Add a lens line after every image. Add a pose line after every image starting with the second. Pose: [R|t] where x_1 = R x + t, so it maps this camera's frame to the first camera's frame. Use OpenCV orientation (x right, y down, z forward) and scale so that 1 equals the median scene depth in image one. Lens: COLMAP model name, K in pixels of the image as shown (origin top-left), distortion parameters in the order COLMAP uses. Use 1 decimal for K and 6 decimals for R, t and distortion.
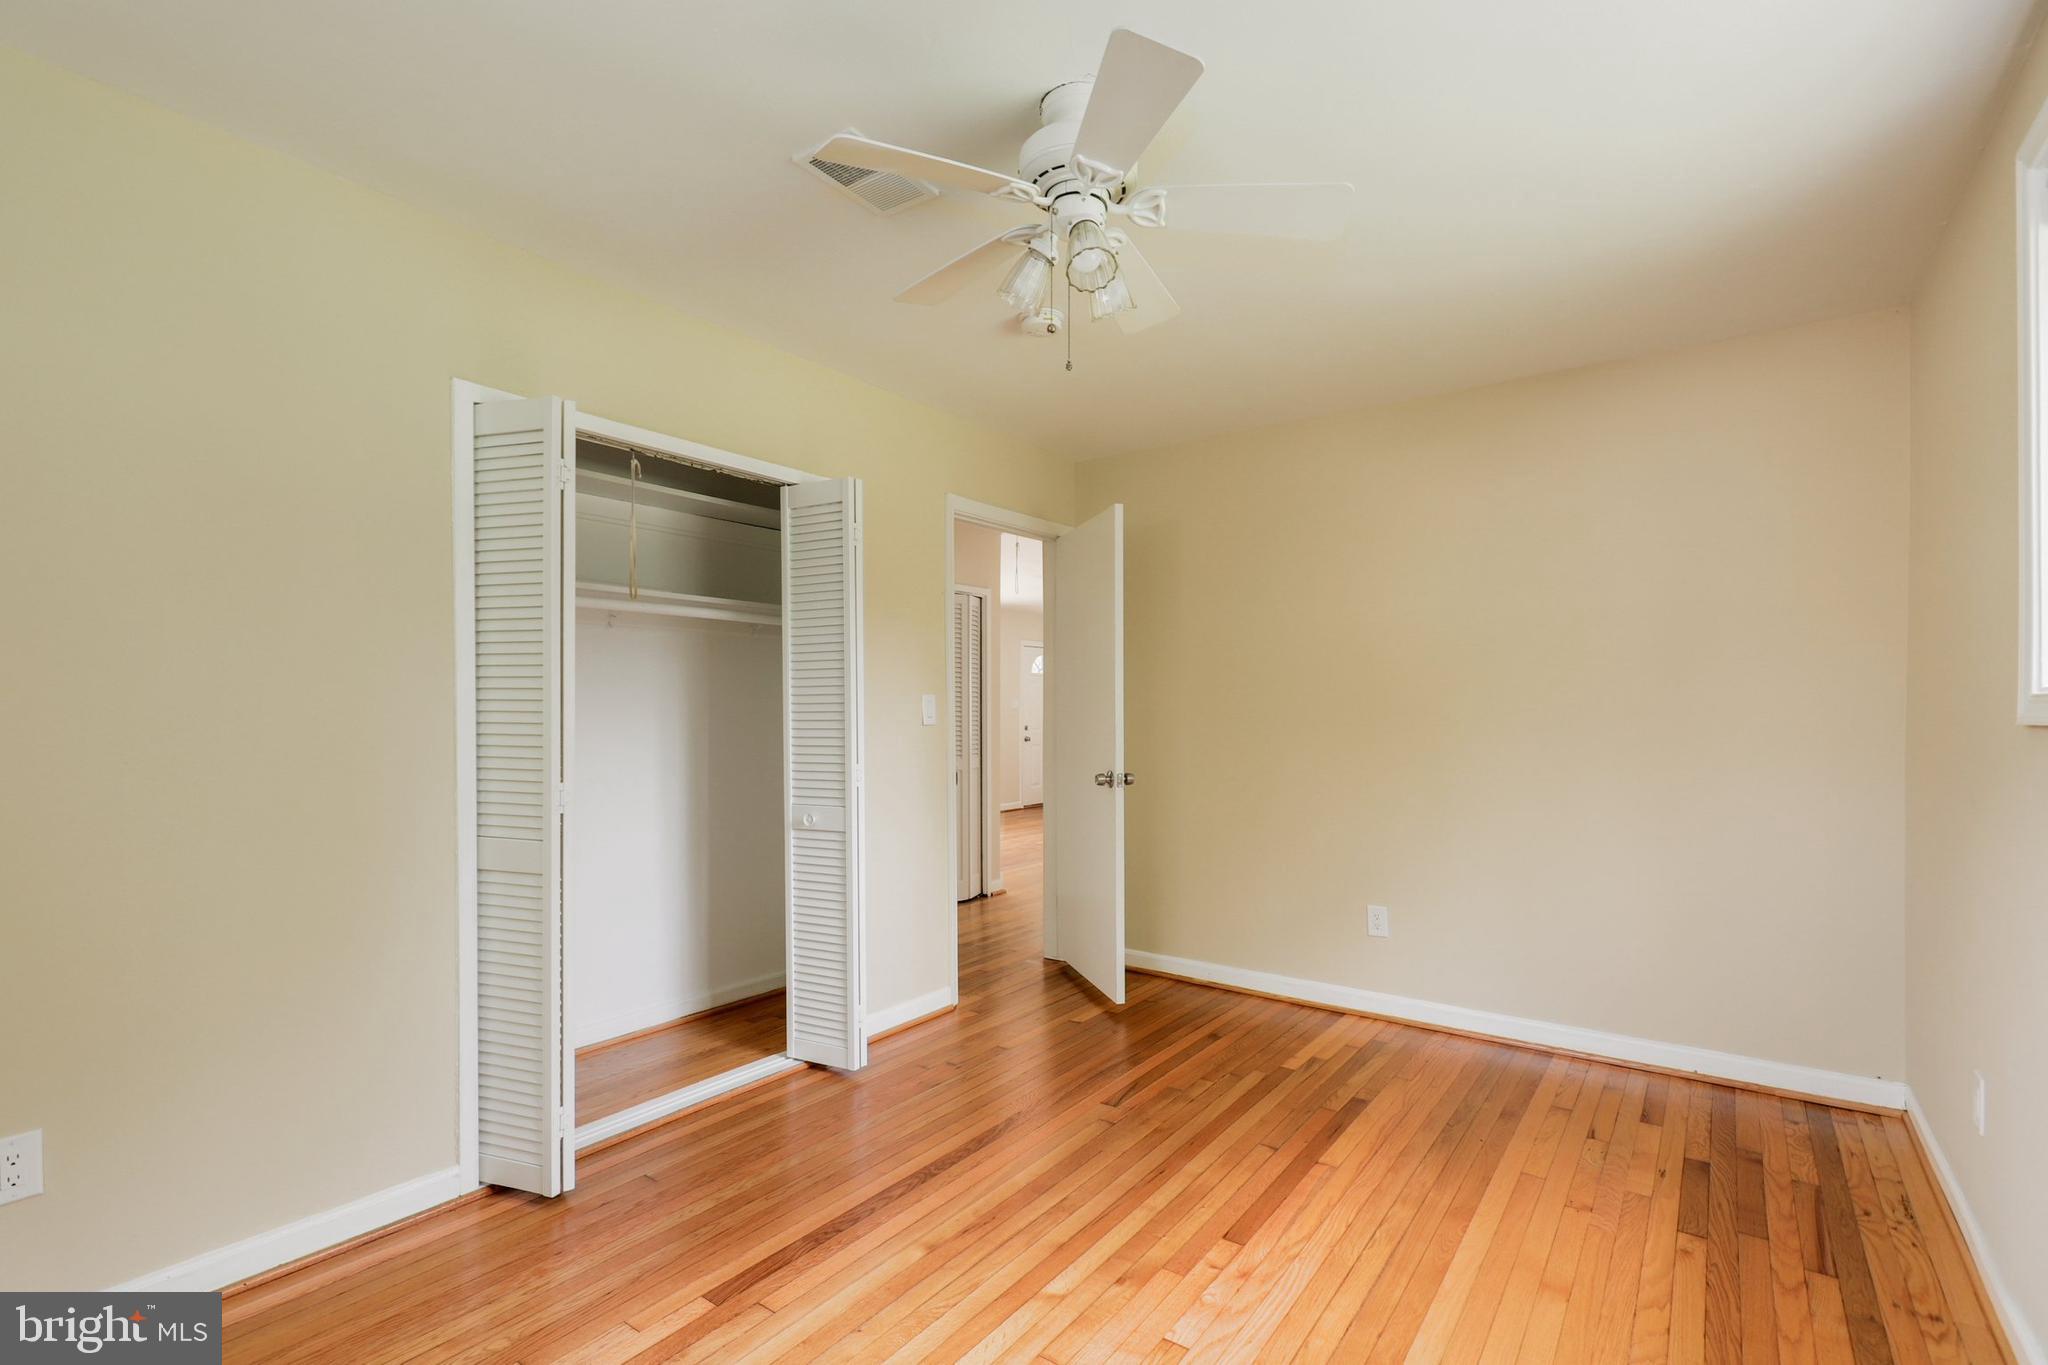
lens RADIAL K [[934.6, 0, 1028.9], [0, 934.6, 698.1], [0, 0, 1]] dist [0.002178, -0.000817]
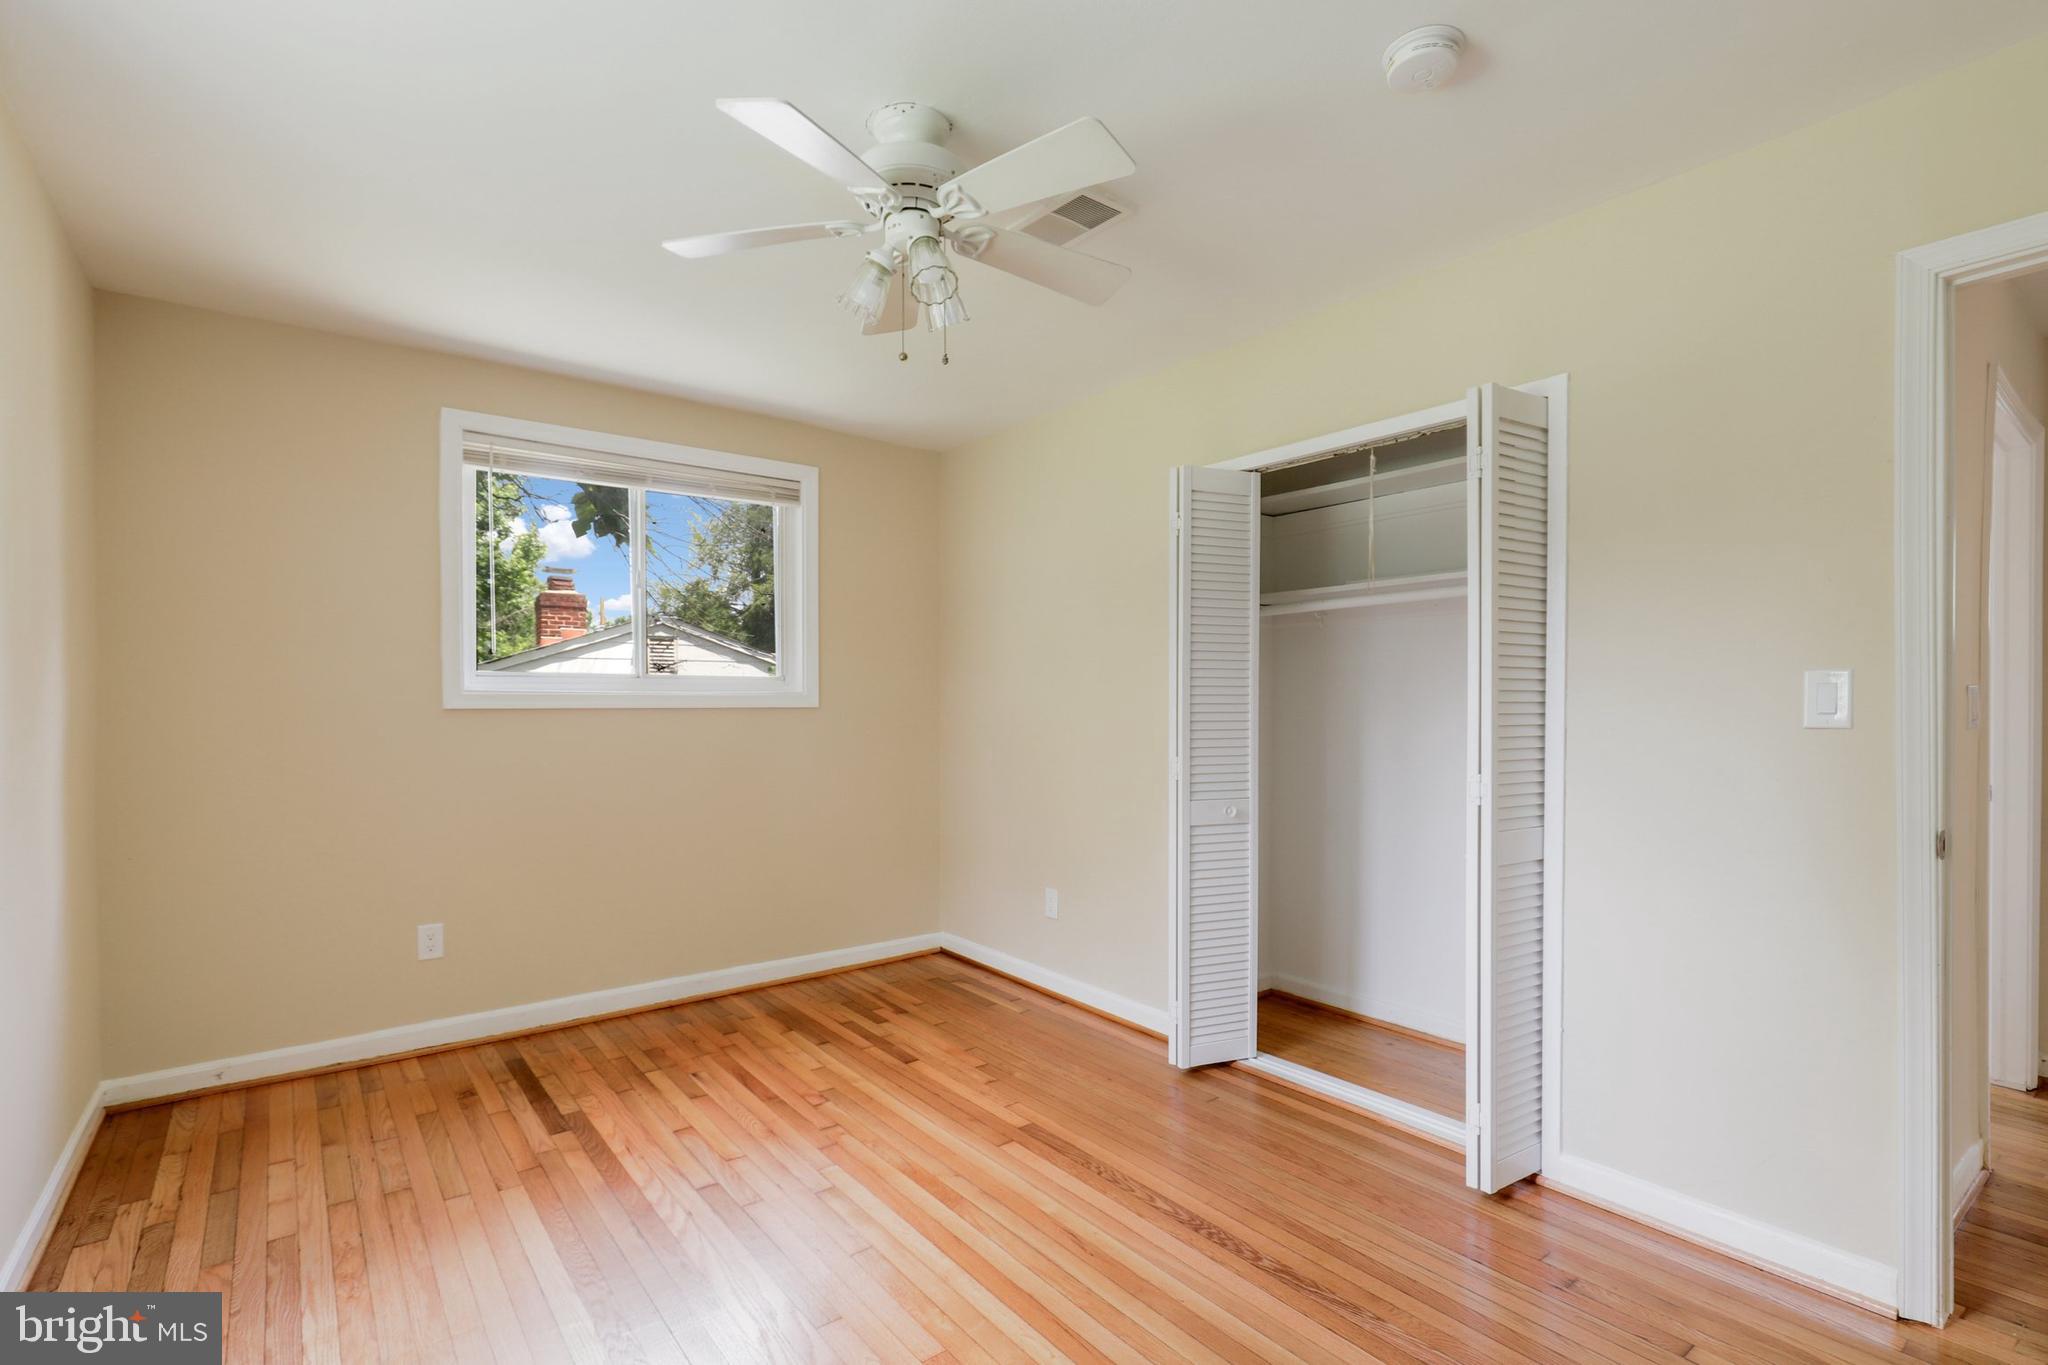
lens RADIAL K [[934.6, 0, 1027.0], [0, 934.6, 711.1], [0, 0, 1]] dist [0.002178, -0.000817]
pose [[-0.268408, 0.001483, -0.963304, 0.858842], [0.011800, 0.999929, -0.001749, 0.025009], [0.963233, -0.011836, -0.268406, 1.190073]]
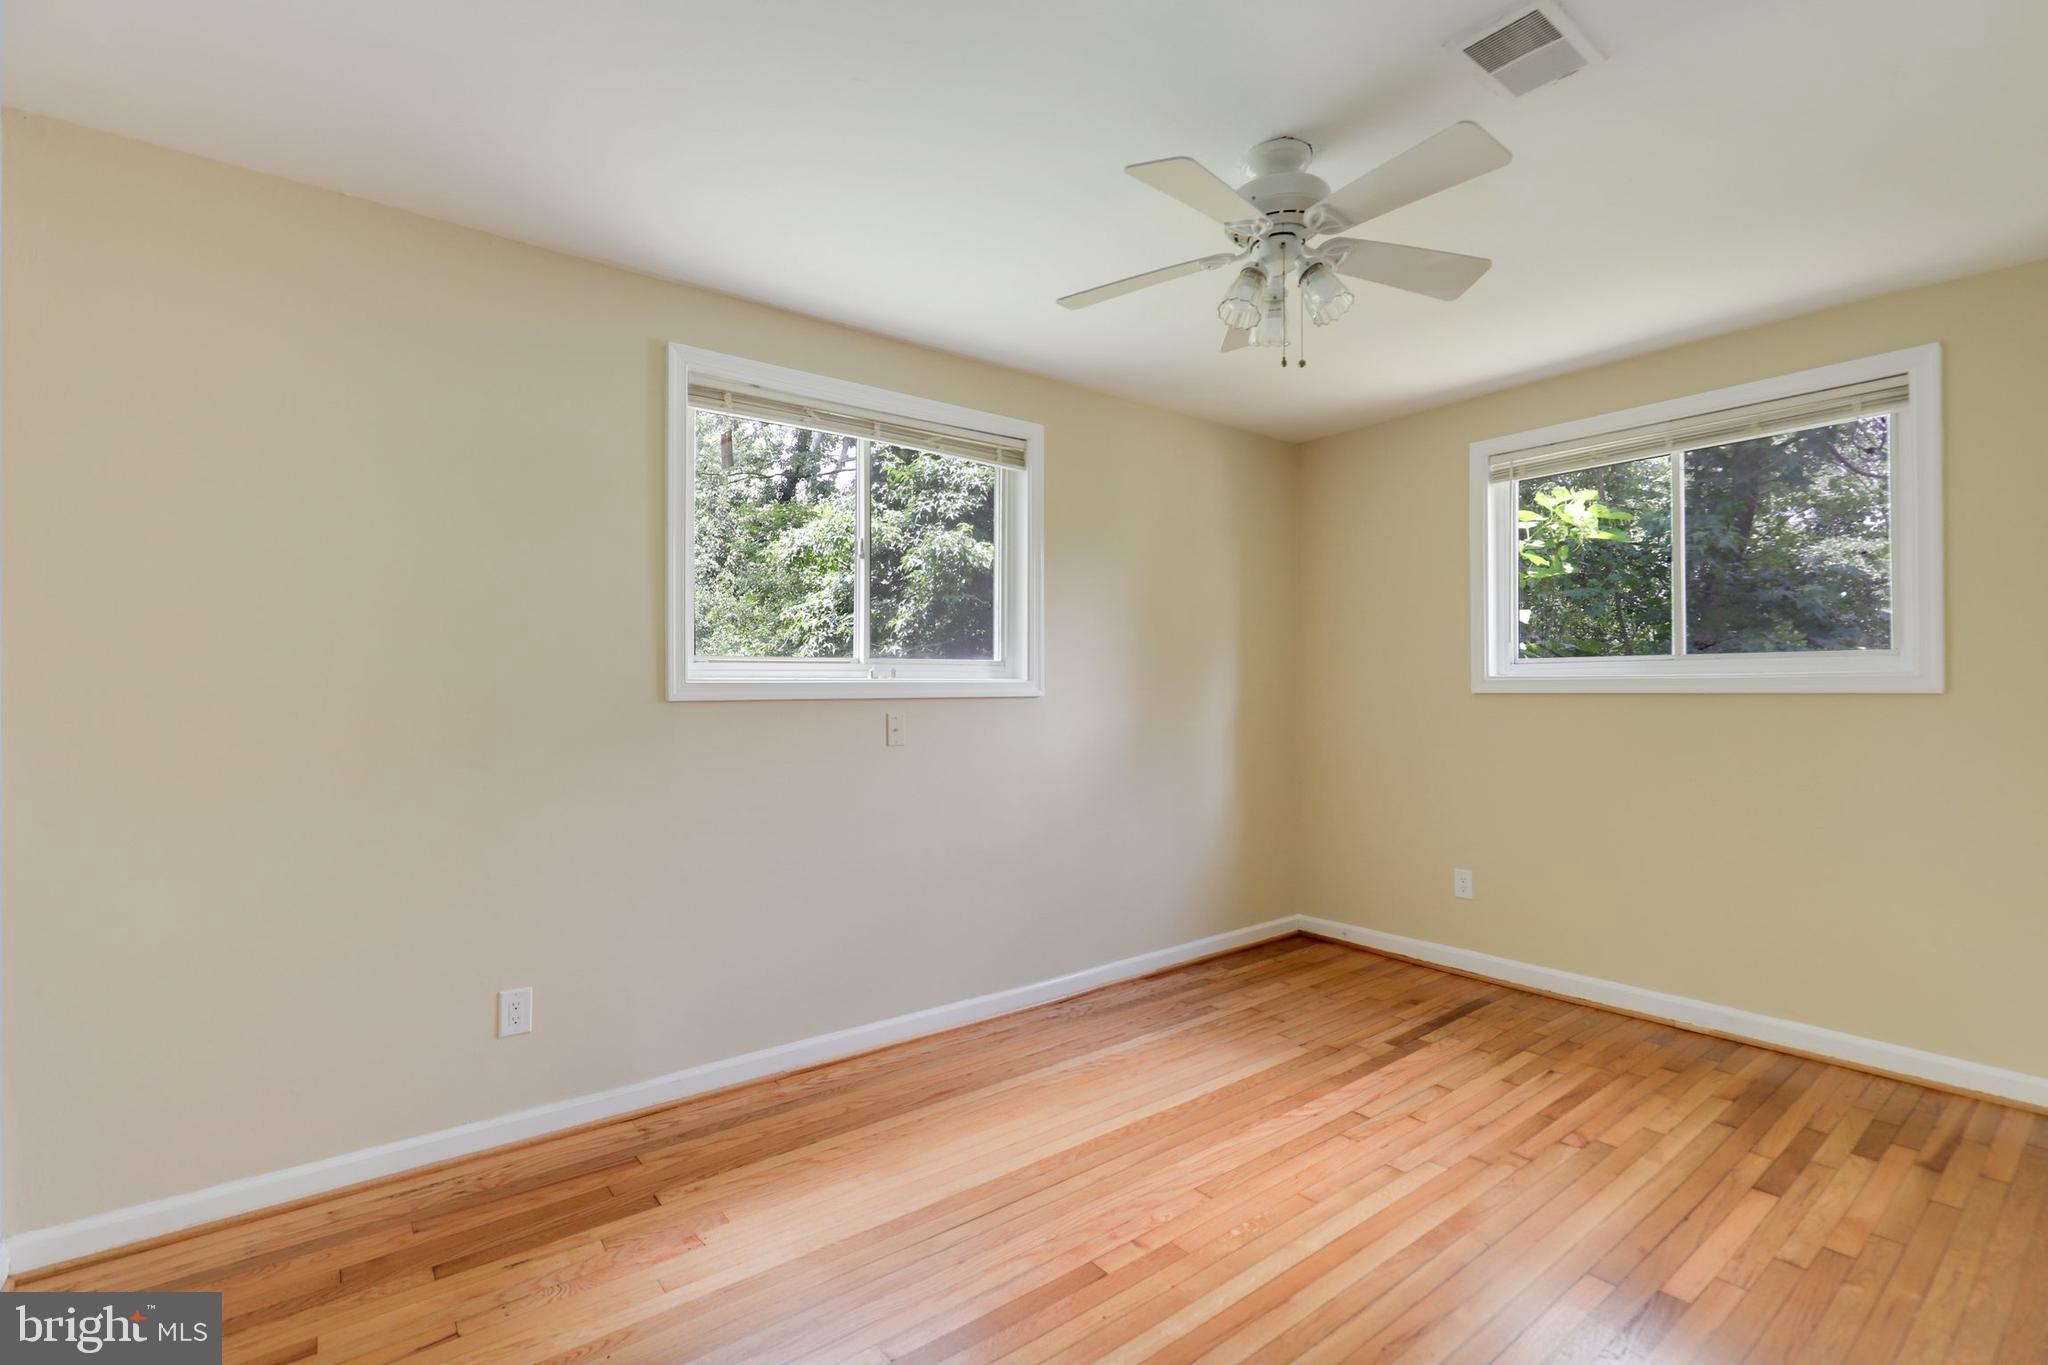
lens RADIAL K [[934.6, 0, 1031.1], [0, 934.6, 685.6], [0, 0, 1]] dist [0.002178, -0.000817]
pose [[-0.964786, 0.001008, 0.263034, 0.038461], [-0.002277, 0.999923, -0.012184, 0.016767], [-0.263027, -0.012354, -0.964710, 1.832007]]
